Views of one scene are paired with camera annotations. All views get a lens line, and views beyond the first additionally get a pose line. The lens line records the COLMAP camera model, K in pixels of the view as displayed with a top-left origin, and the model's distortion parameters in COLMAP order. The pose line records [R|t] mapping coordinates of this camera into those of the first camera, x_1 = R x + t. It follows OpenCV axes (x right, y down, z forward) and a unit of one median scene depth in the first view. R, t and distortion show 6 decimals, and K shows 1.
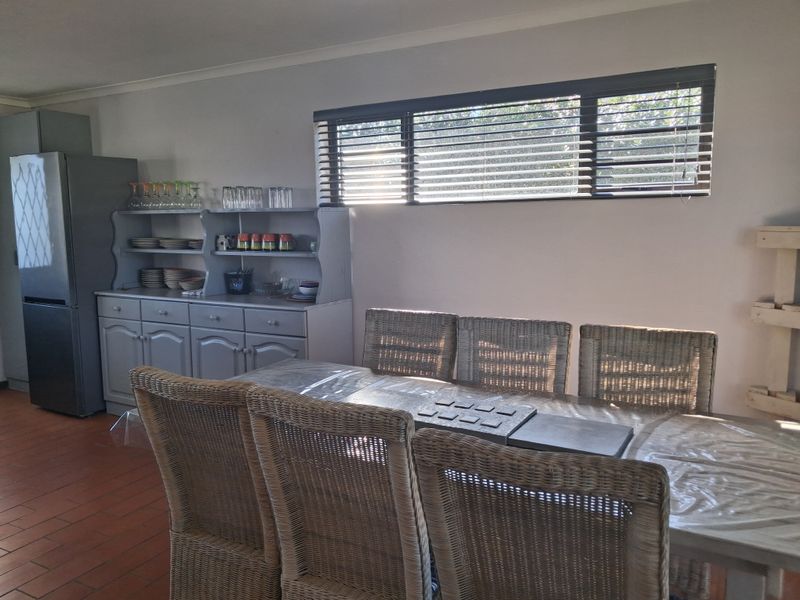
lens RADIAL K [[637.4, 0, 383.5], [0, 637.4, 301.1], [0, 0, 1]] dist [0.152317, -0.231504]
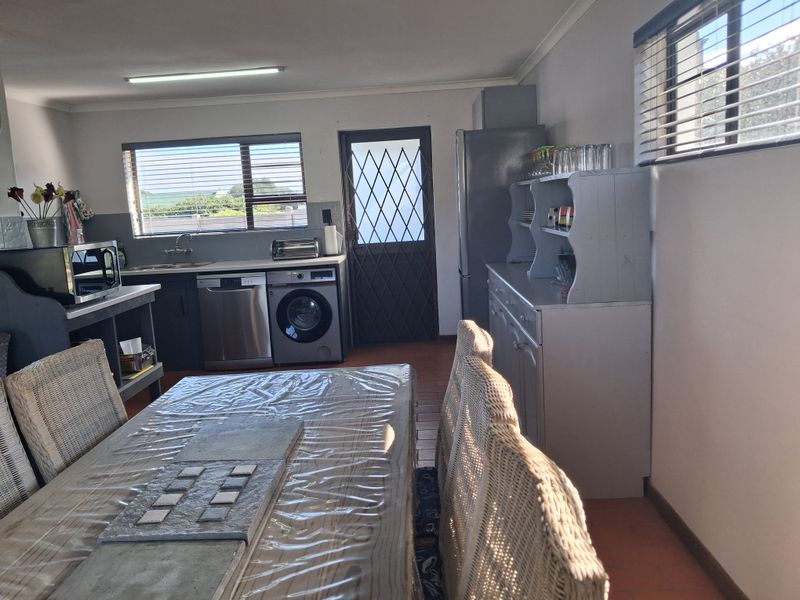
lens RADIAL K [[637.4, 0, 383.5], [0, 637.4, 301.1], [0, 0, 1]] dist [0.152317, -0.231504]
pose [[0.462260, 0.122485, -0.878244, 0.421290], [-0.064982, 0.992431, 0.104207, -0.058379], [0.884360, 0.008899, 0.466720, 0.428806]]
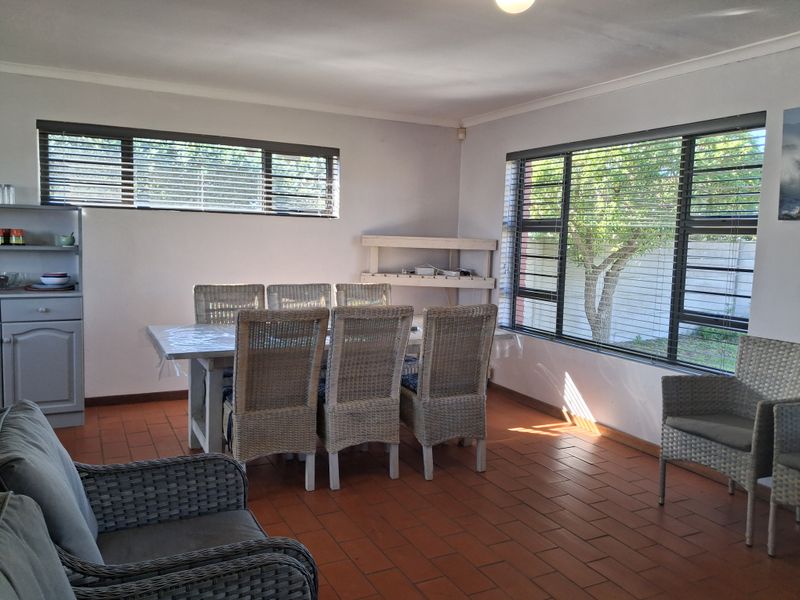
lens RADIAL K [[630.9, 0, 388.8], [0, 630.9, 297.7], [0, 0, 1]] dist [0.134460, -0.213801]
pose [[0.550870, -0.061968, 0.832288, -0.703021], [0.070856, 0.997112, 0.027343, 0.022548], [-0.831578, 0.043910, 0.553669, -0.098280]]
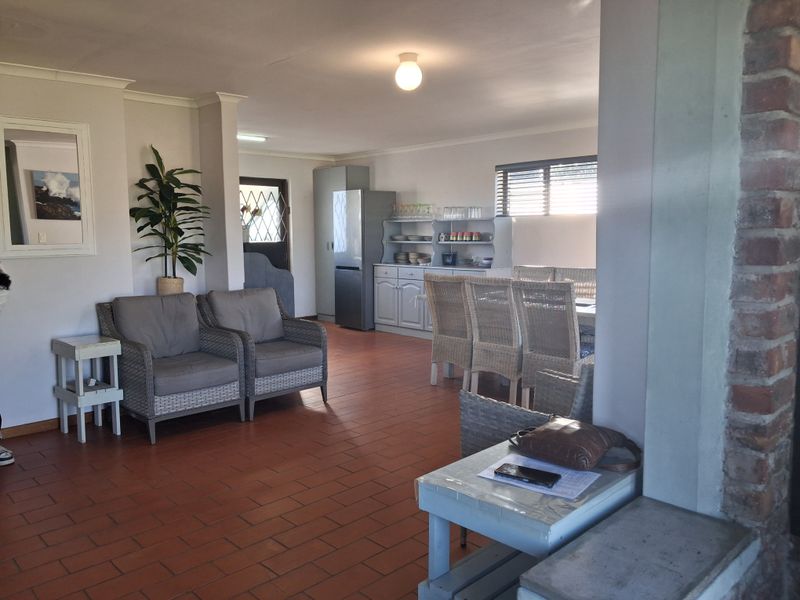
lens RADIAL K [[637.4, 0, 383.5], [0, 637.4, 301.1], [0, 0, 1]] dist [0.152317, -0.231504]
pose [[0.959217, 0.038703, -0.280010, 0.112697], [-0.043077, 0.999027, -0.009483, 0.121459], [0.279370, 0.021159, 0.959950, -0.829176]]
